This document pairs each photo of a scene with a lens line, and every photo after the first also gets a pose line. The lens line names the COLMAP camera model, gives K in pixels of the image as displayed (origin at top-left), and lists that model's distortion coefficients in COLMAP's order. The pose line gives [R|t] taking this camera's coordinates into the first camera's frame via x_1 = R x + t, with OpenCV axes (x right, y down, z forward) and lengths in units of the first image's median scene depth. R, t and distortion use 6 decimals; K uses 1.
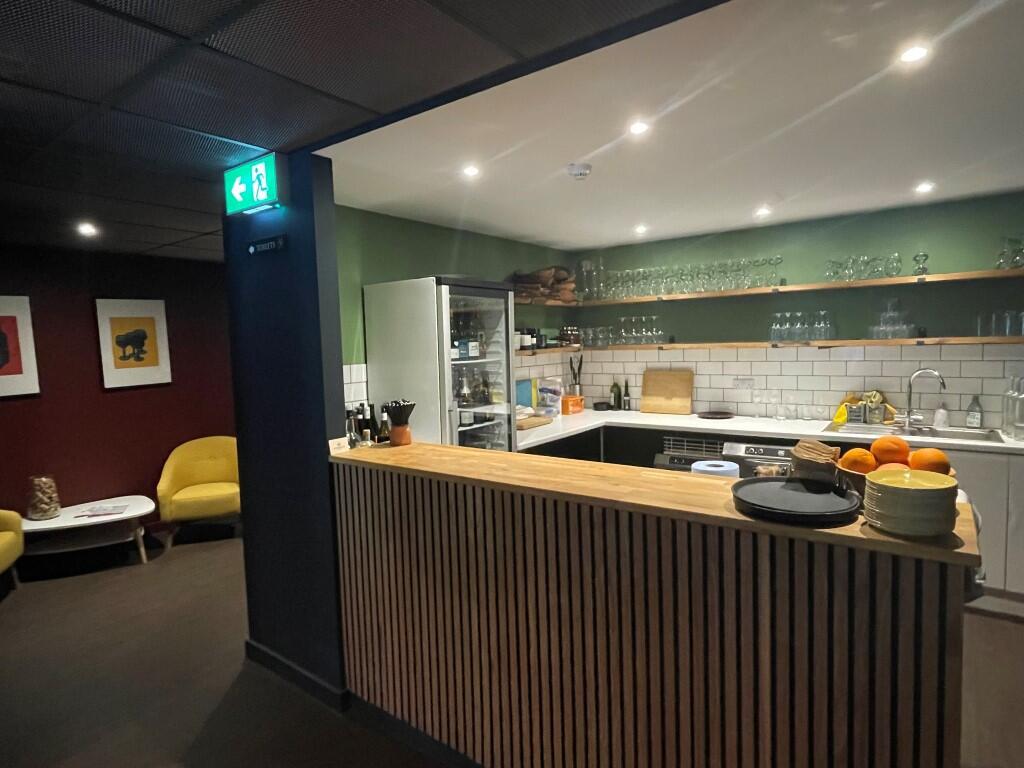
lens RADIAL K [[574.7, 0, 512.6], [0, 574.7, 380.2], [0, 0, 1]] dist [0.000536, -0.000530]
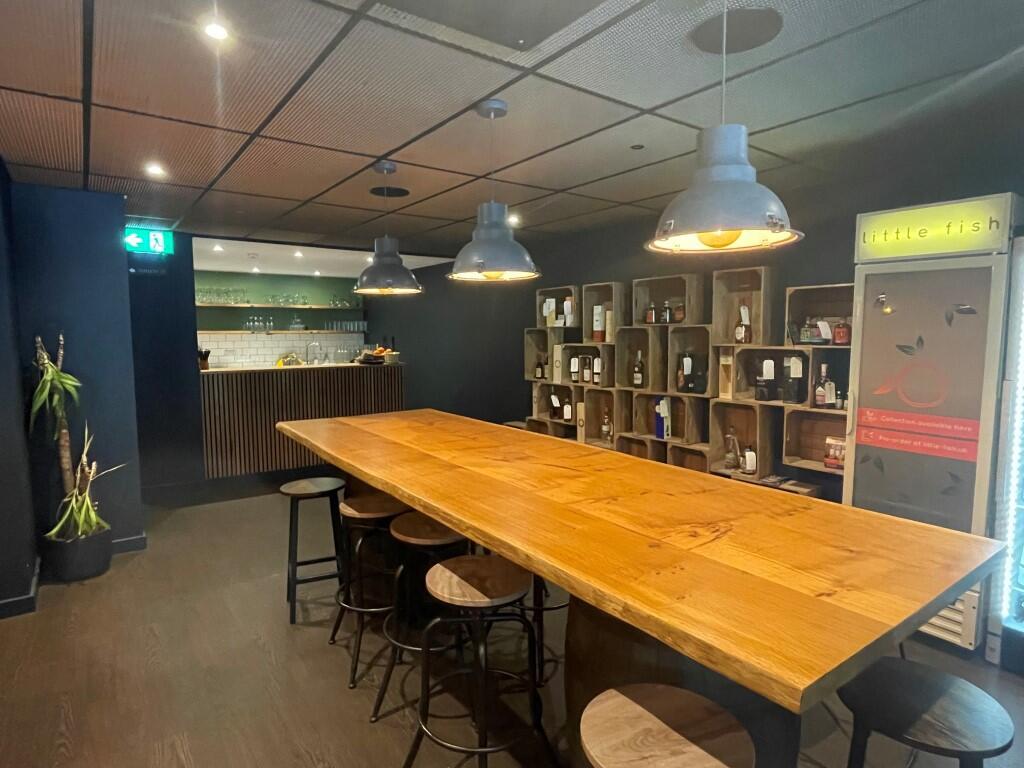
lens RADIAL K [[574.7, 0, 511.4], [0, 574.7, 382.3], [0, 0, 1]] dist [0.000536, -0.000530]
pose [[0.296573, -0.055558, 0.953393, -1.312202], [0.061739, 0.997333, 0.038913, 0.099713], [-0.953012, 0.047321, 0.299212, -0.511150]]
